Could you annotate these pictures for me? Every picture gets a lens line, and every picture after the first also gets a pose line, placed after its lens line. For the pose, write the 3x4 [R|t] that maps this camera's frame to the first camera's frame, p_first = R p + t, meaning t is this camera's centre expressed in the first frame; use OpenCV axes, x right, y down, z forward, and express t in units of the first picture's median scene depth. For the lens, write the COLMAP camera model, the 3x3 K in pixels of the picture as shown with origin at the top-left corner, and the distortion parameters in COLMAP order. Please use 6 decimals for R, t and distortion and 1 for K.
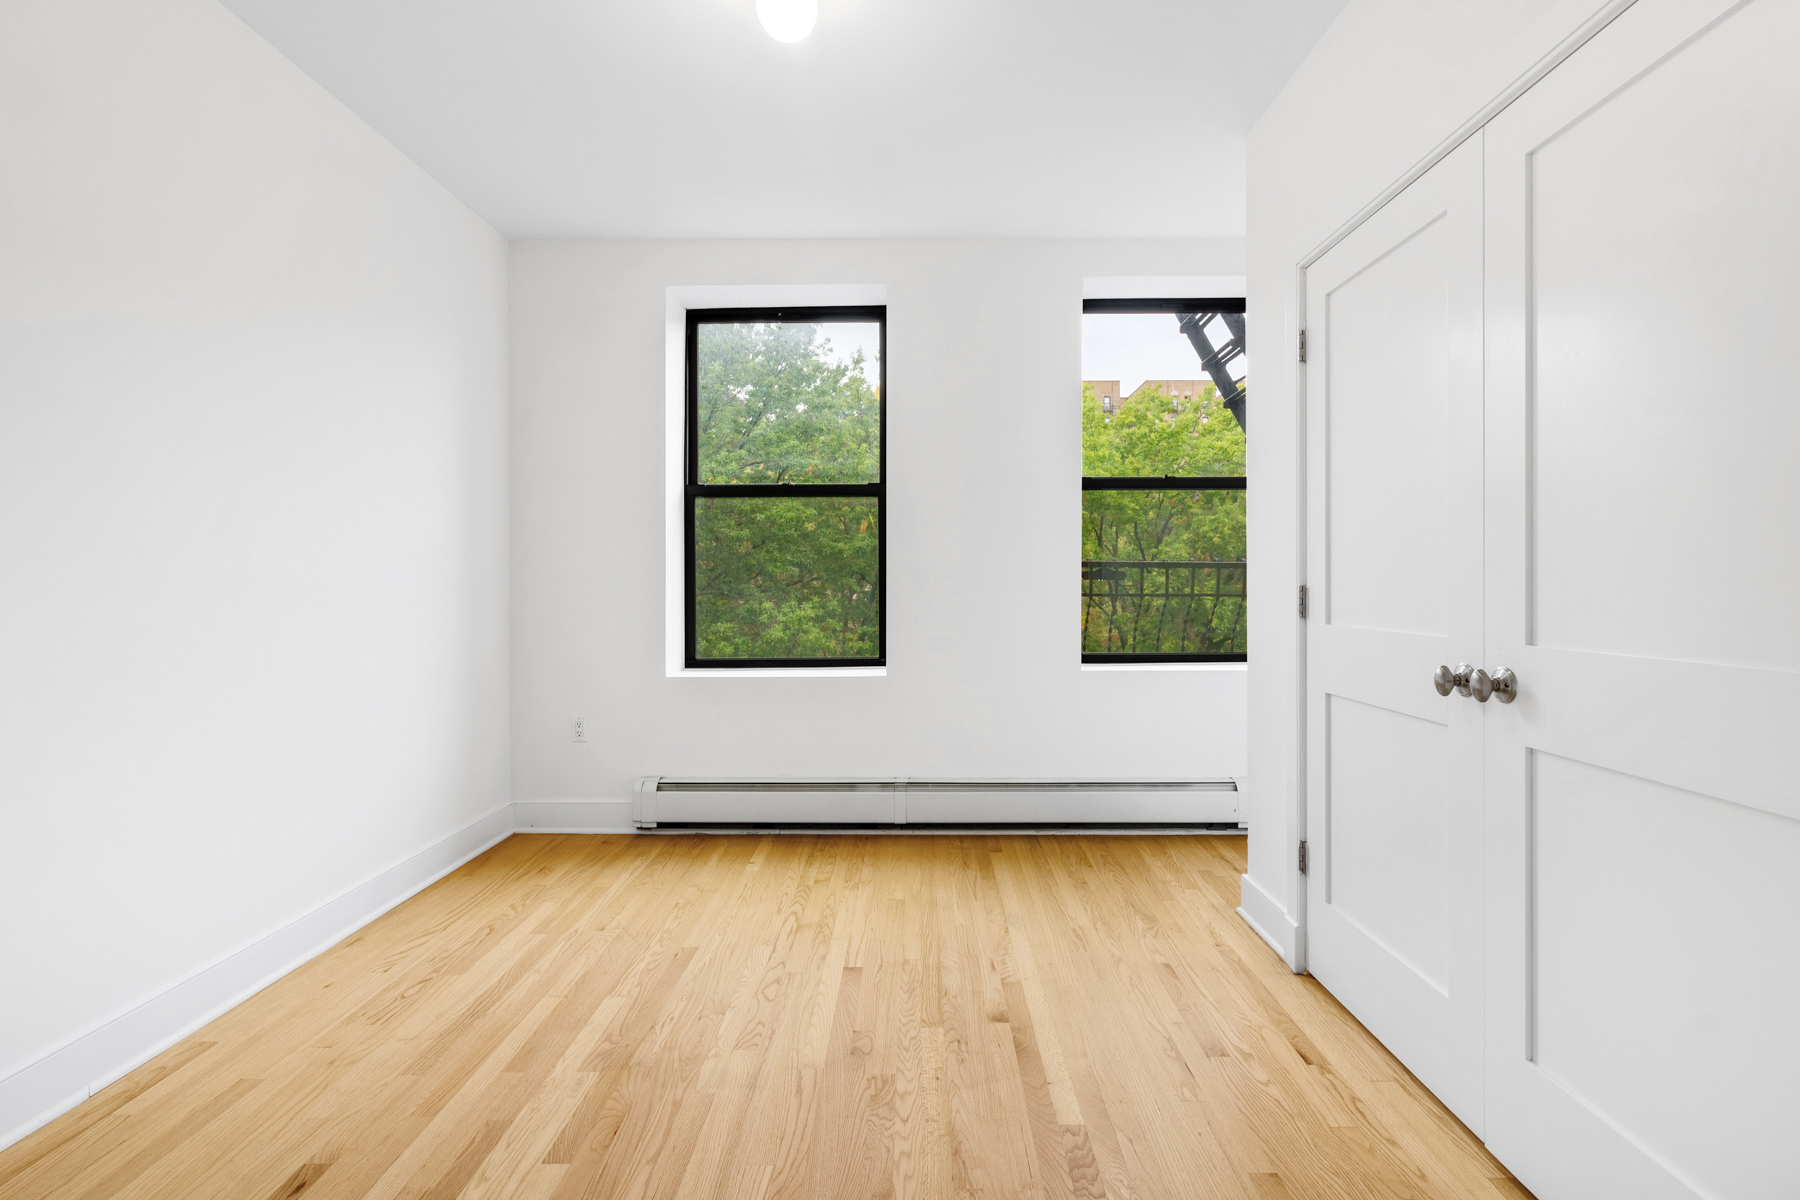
lens RADIAL K [[844.5, 0, 908.7], [0, 844.5, 596.7], [0, 0, 1]] dist [0.002838, 0.000113]
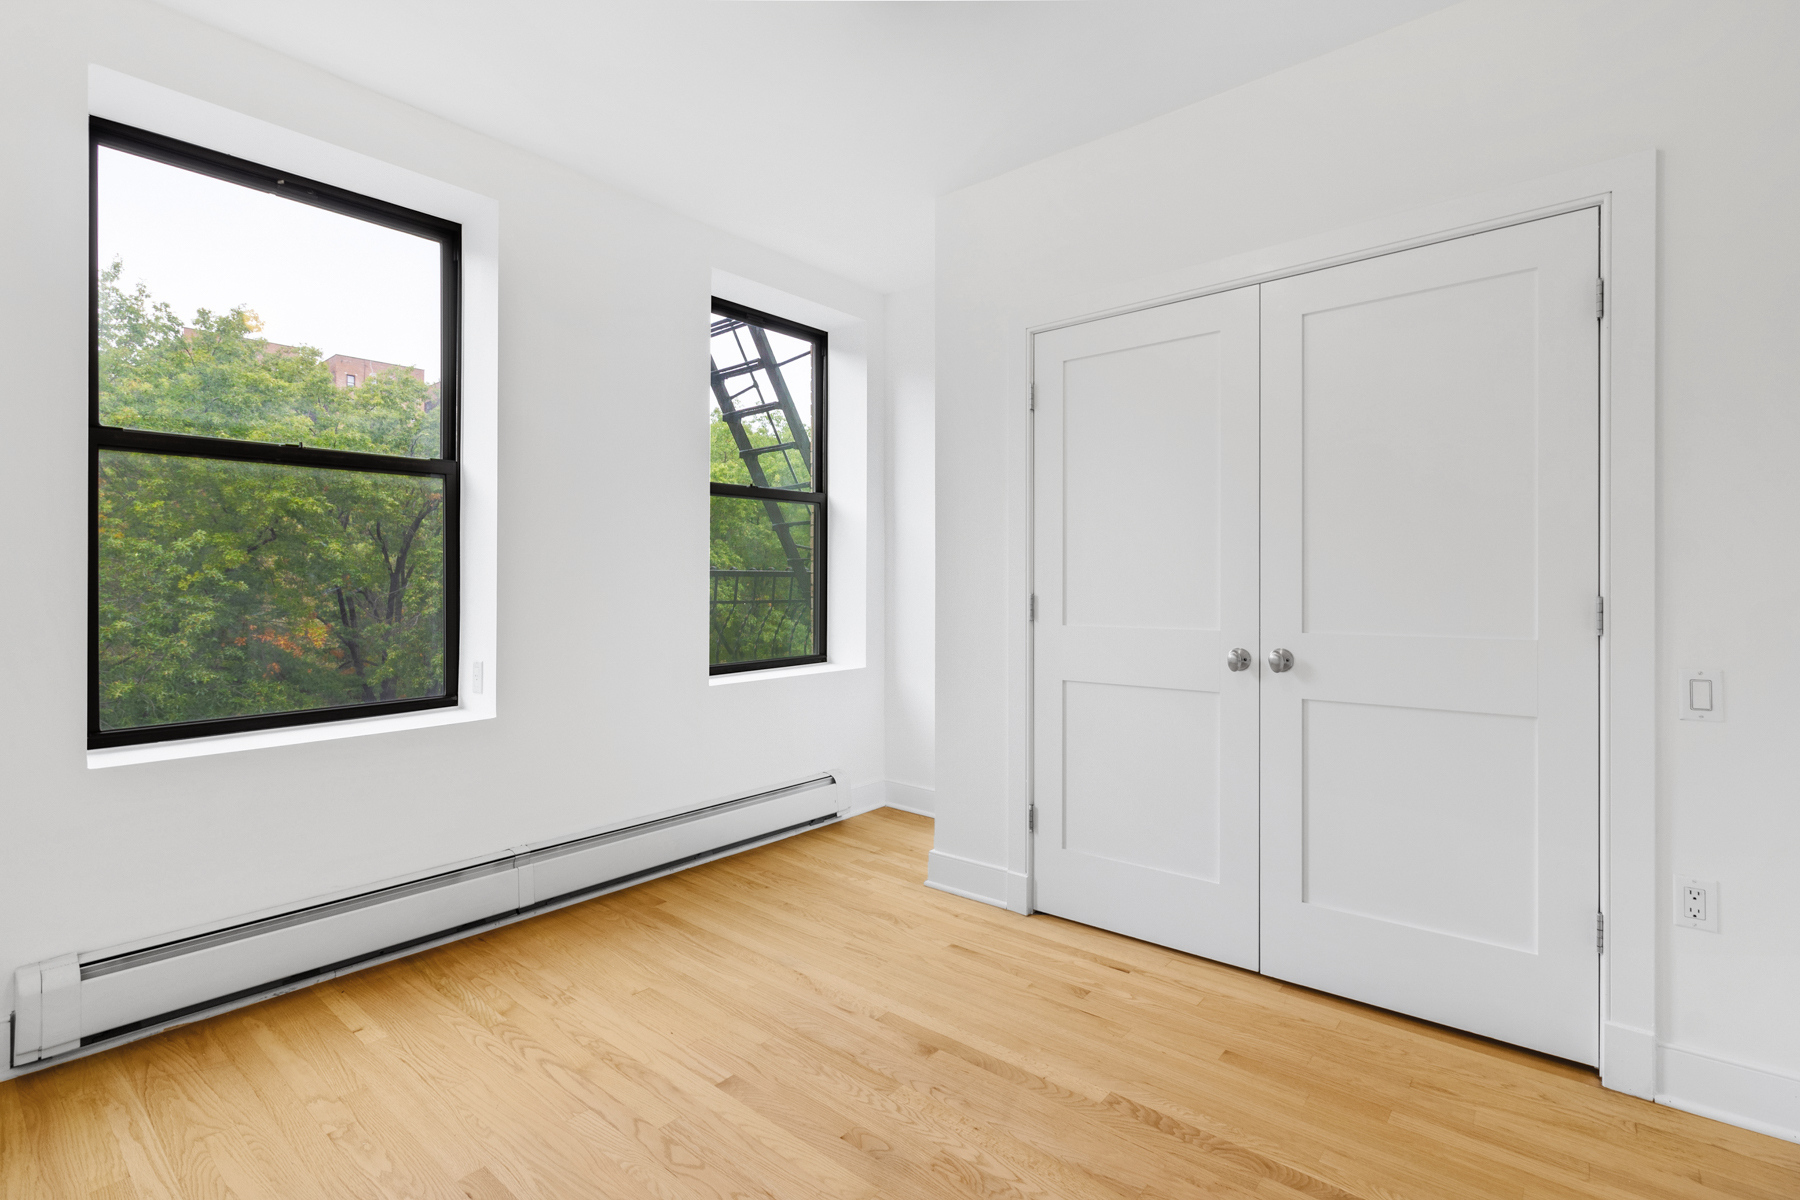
lens RADIAL K [[844.5, 0, 880.3], [0, 844.5, 592.4], [0, 0, 1]] dist [0.002838, 0.000113]
pose [[0.636393, -0.008731, 0.771316, -0.450415], [0.016661, 0.999858, -0.002428, -0.012195], [-0.771185, 0.014396, 0.636448, 0.289807]]
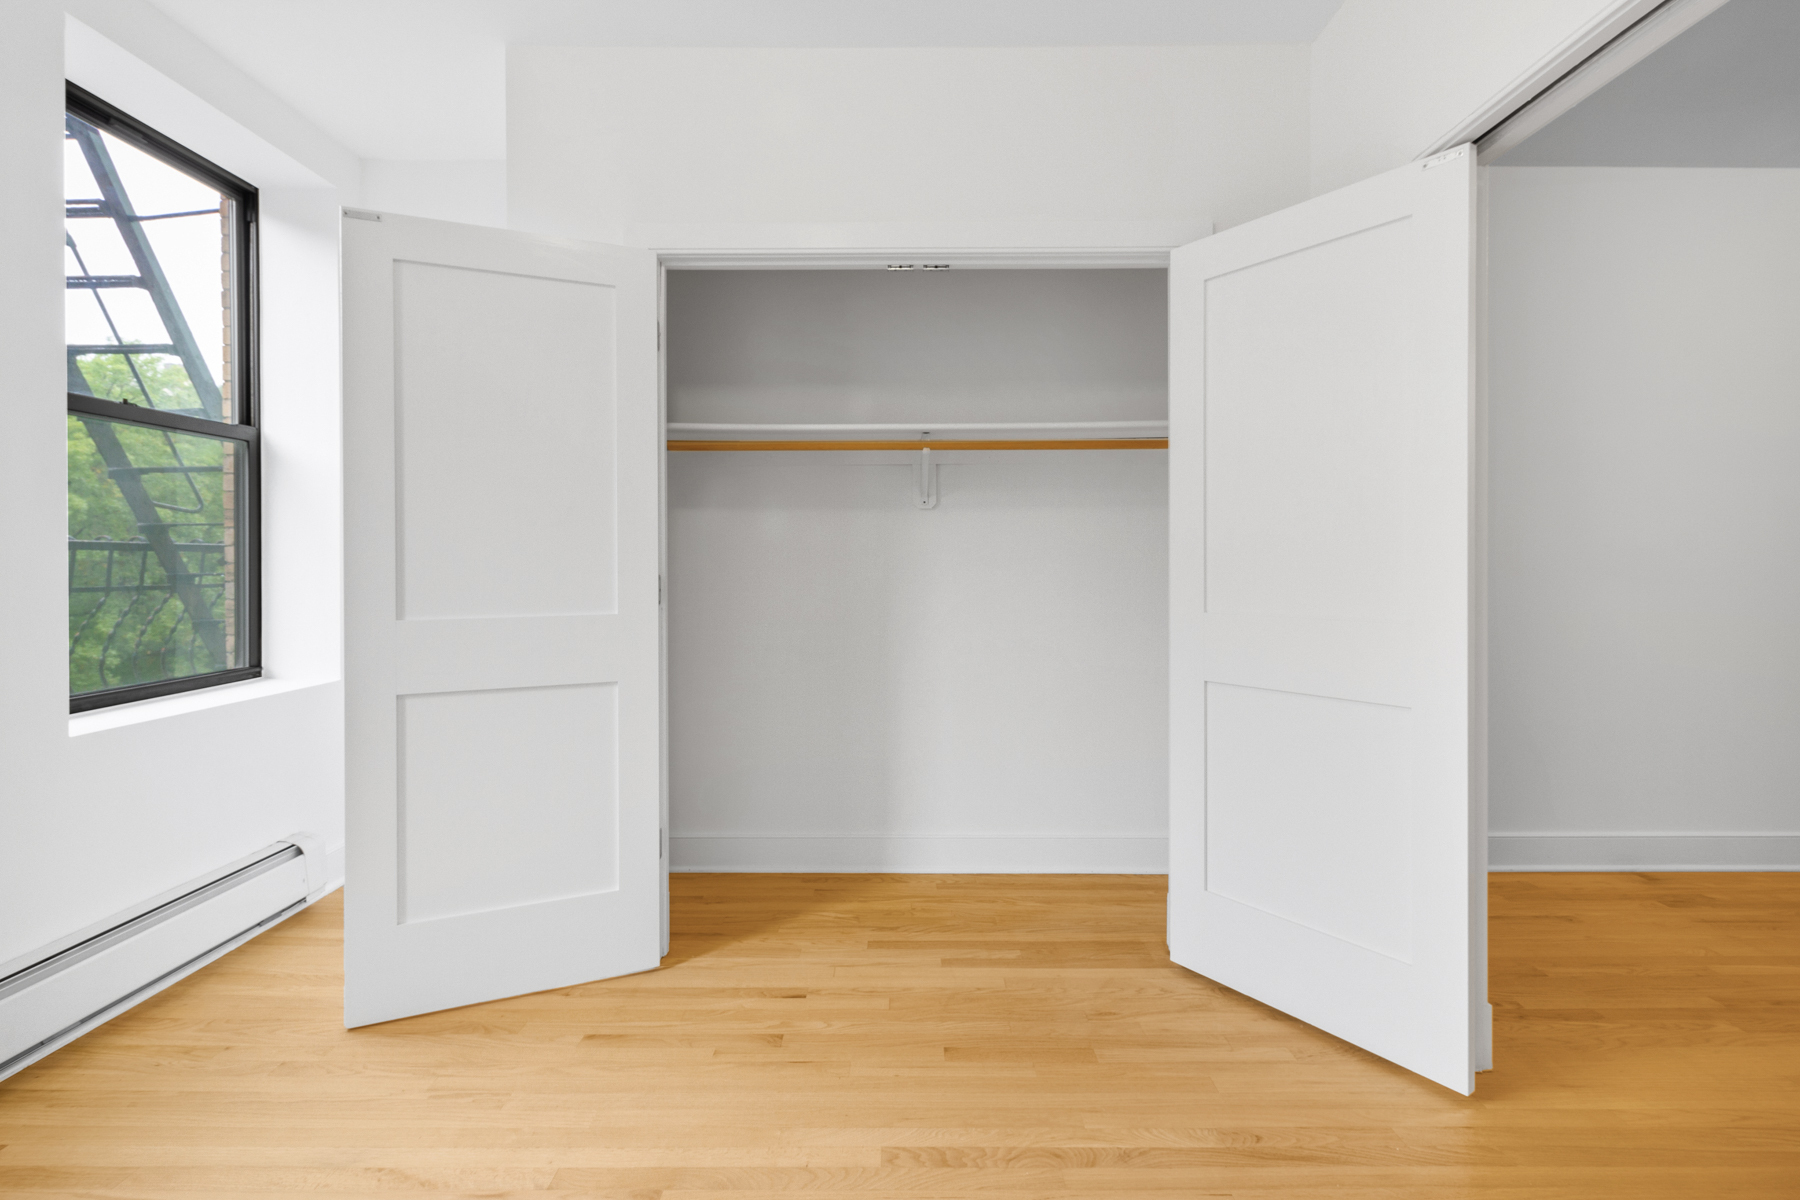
lens RADIAL K [[844.5, 0, 903.8], [0, 844.5, 582.4], [0, 0, 1]] dist [0.002838, 0.000113]
pose [[-0.033303, -0.014172, 0.999345, -0.400607], [0.015729, 0.999768, 0.014702, -0.010416], [-0.999322, 0.016208, -0.033072, 0.549238]]
